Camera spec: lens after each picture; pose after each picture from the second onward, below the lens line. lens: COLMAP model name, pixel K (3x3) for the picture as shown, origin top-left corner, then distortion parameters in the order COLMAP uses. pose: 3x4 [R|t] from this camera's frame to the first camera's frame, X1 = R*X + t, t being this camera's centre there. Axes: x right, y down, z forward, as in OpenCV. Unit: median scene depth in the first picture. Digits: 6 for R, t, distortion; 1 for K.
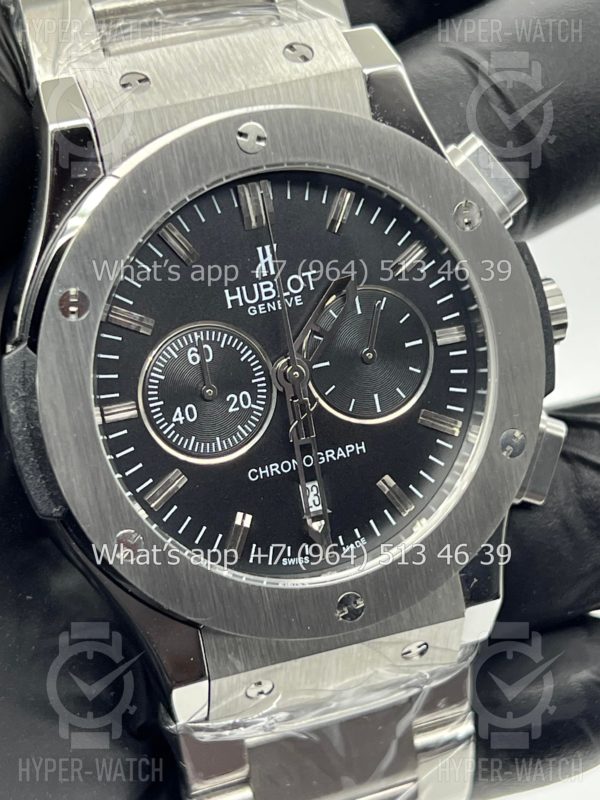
lens RADIAL K [[1930.8, 0, 295.6], [0, 1930.8, 403.1], [0, 0, 1]] dist [0.162597, 0.000000]
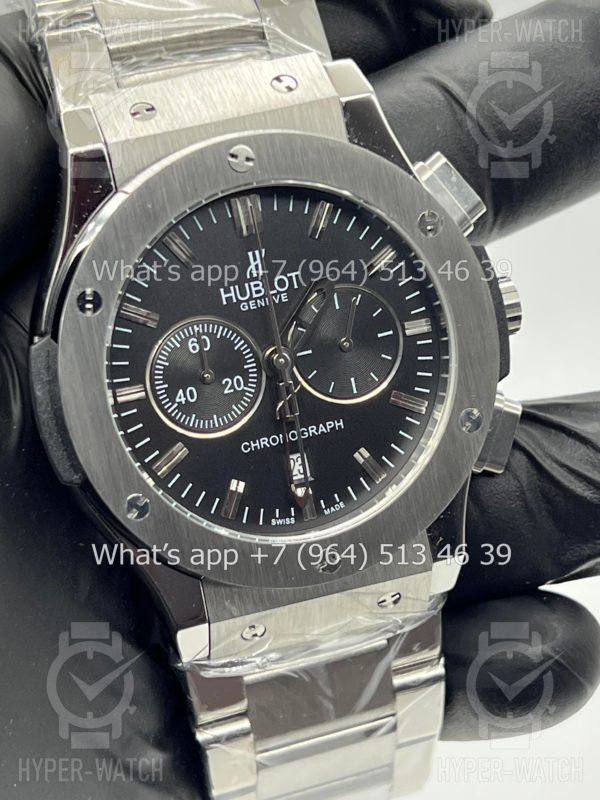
lens RADIAL K [[1930.8, 0, 297.2], [0, 1930.8, 395.7], [0, 0, 1]] dist [0.162597, 0.000000]
pose [[0.999408, -0.002415, -0.034327, 0.049117], [0.002592, 0.999984, 0.005111, 0.000076], [0.034314, -0.005196, 0.999398, -0.162155]]
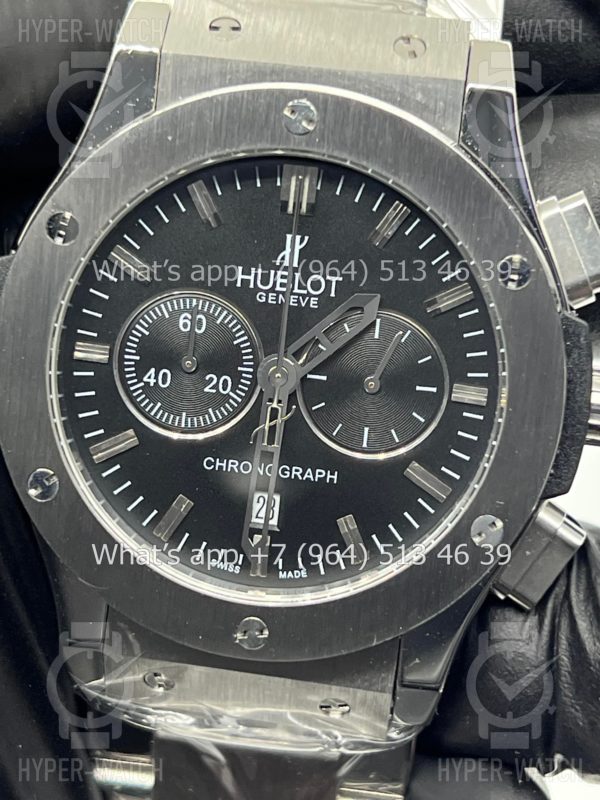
lens RADIAL K [[1930.8, 0, 305.0], [0, 1930.8, 401.9], [0, 0, 1]] dist [0.162597, 0.000000]
pose [[0.888475, 0.329996, -0.318926, 0.308974], [-0.325151, 0.943069, 0.069986, -0.071873], [0.323865, 0.041518, 0.945192, 0.127727]]
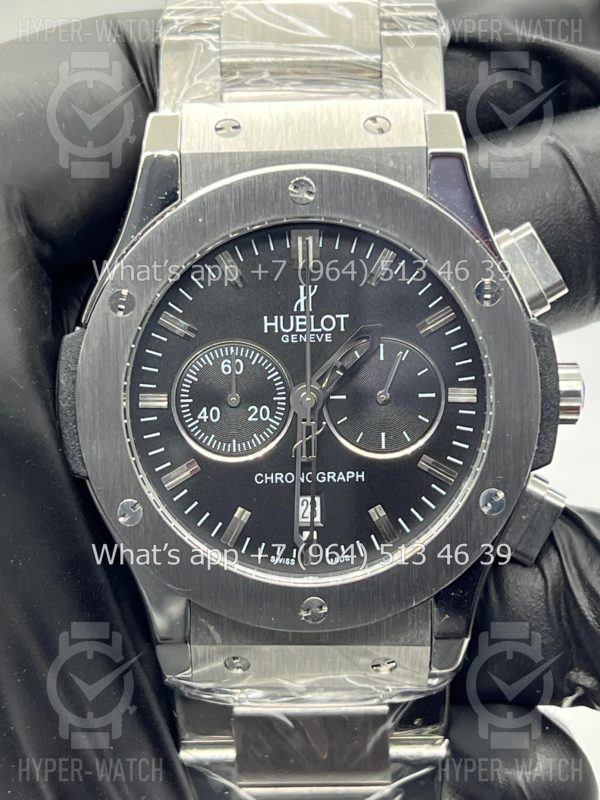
lens RADIAL K [[1930.8, 0, 297.5], [0, 1930.8, 400.8], [0, 0, 1]] dist [0.162597, 0.000000]
pose [[0.940794, 0.200339, -0.273441, 0.304946], [-0.203496, 0.978927, 0.017076, -0.032519], [0.271100, 0.039579, 0.961737, -0.101799]]
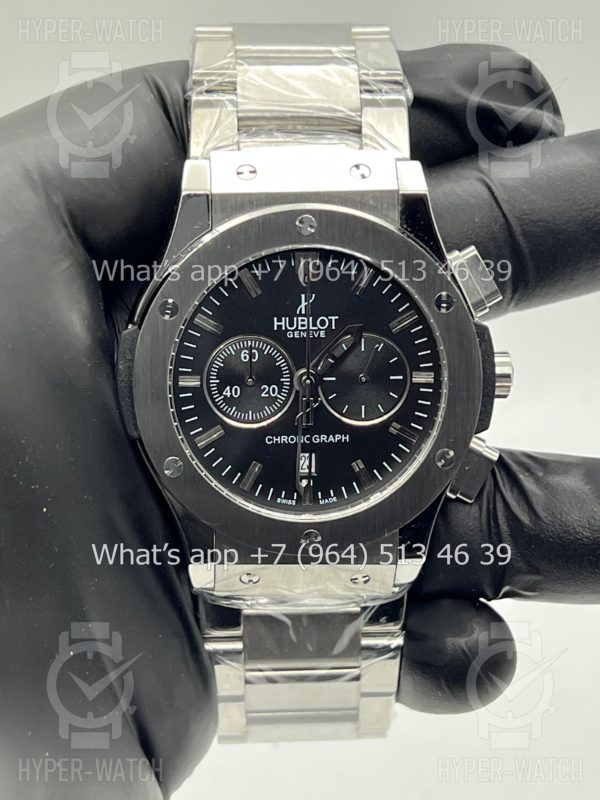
lens RADIAL K [[1930.8, 0, 304.2], [0, 1930.8, 394.8], [0, 0, 1]] dist [0.162597, 0.000000]
pose [[0.956453, 0.219281, -0.192647, 0.288873], [-0.210373, 0.975404, 0.065798, -0.103071], [0.202338, -0.022405, 0.979060, -0.478162]]
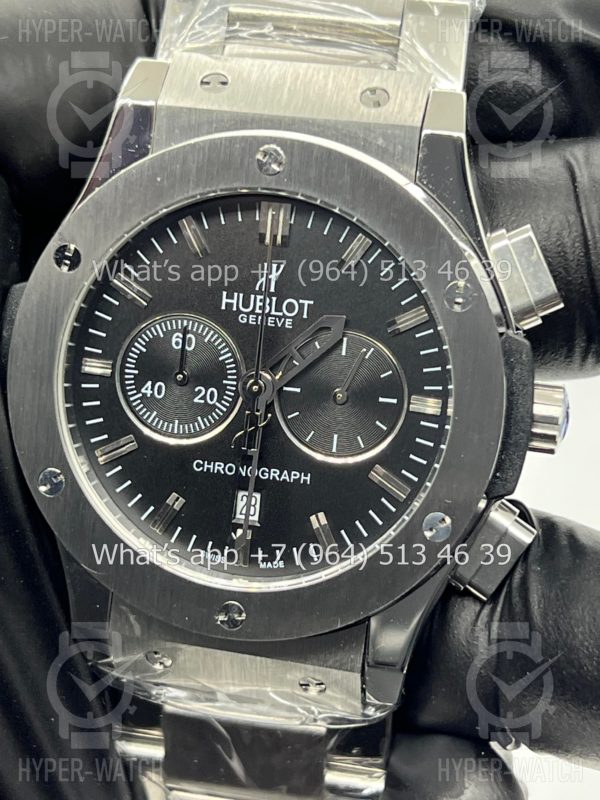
lens RADIAL K [[1930.8, 0, 319.7], [0, 1930.8, 406.6], [0, 0, 1]] dist [0.162597, 0.000000]
pose [[0.847665, 0.327290, -0.417547, 0.467885], [-0.323543, 0.942649, 0.082057, -0.102163], [0.420457, 0.065538, 0.904942, 0.065017]]
